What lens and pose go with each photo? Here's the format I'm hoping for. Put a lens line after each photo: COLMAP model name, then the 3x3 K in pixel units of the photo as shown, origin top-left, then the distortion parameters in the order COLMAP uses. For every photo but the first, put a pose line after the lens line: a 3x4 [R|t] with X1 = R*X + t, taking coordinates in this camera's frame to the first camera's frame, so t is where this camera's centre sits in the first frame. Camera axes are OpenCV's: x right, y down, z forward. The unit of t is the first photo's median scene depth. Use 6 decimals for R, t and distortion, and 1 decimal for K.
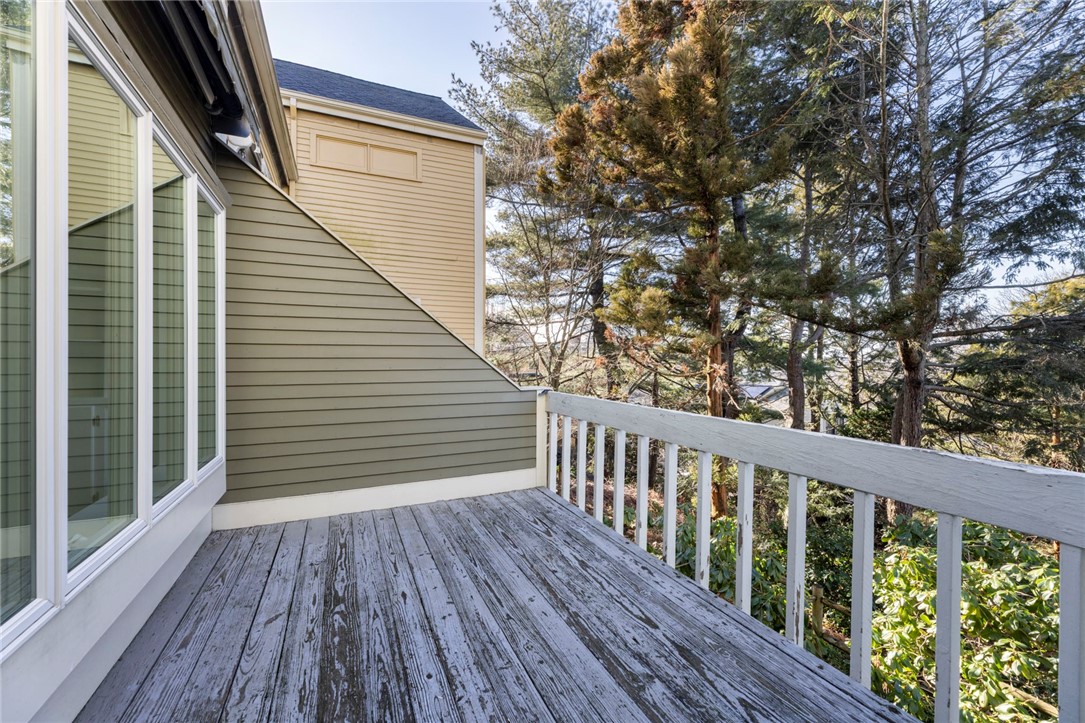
lens RADIAL K [[438.5, 0, 537.9], [0, 438.5, 361.0], [0, 0, 1]] dist [0.000290, 0.000112]
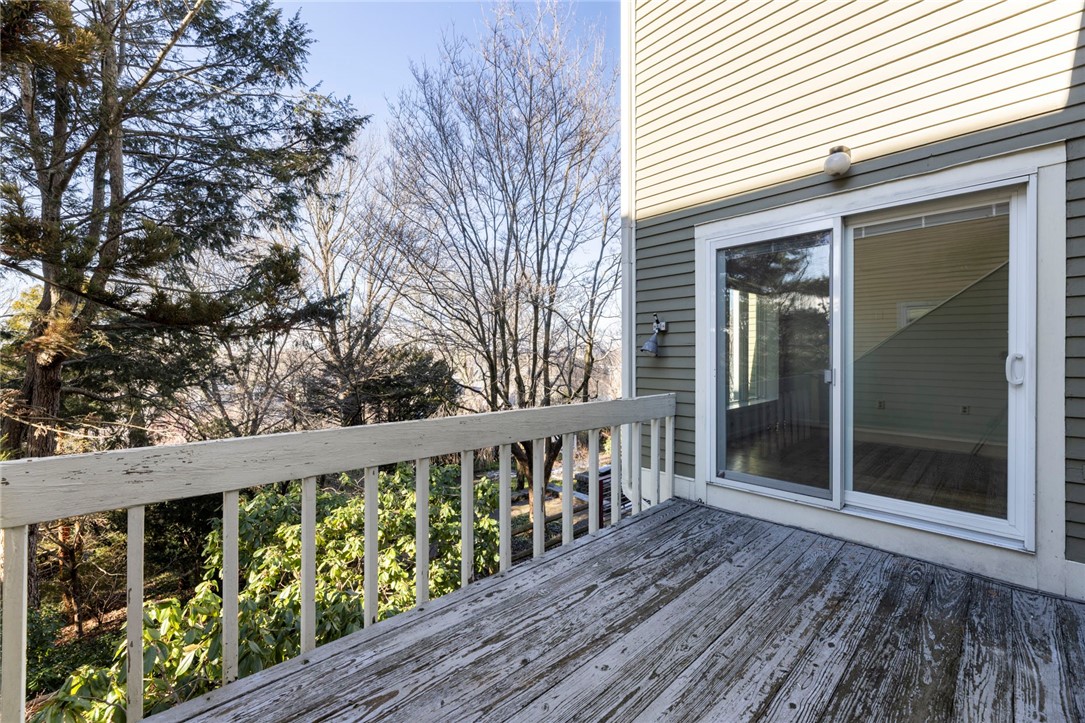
lens RADIAL K [[437.7, 0, 528.8], [0, 437.7, 361.8], [0, 0, 1]] dist [0.000304, 0.000000]
pose [[-0.314123, -0.008568, 0.949344, -0.778588], [-0.001646, 0.999963, 0.008480, -0.014149], [-0.949381, 0.001102, -0.314125, 1.499063]]
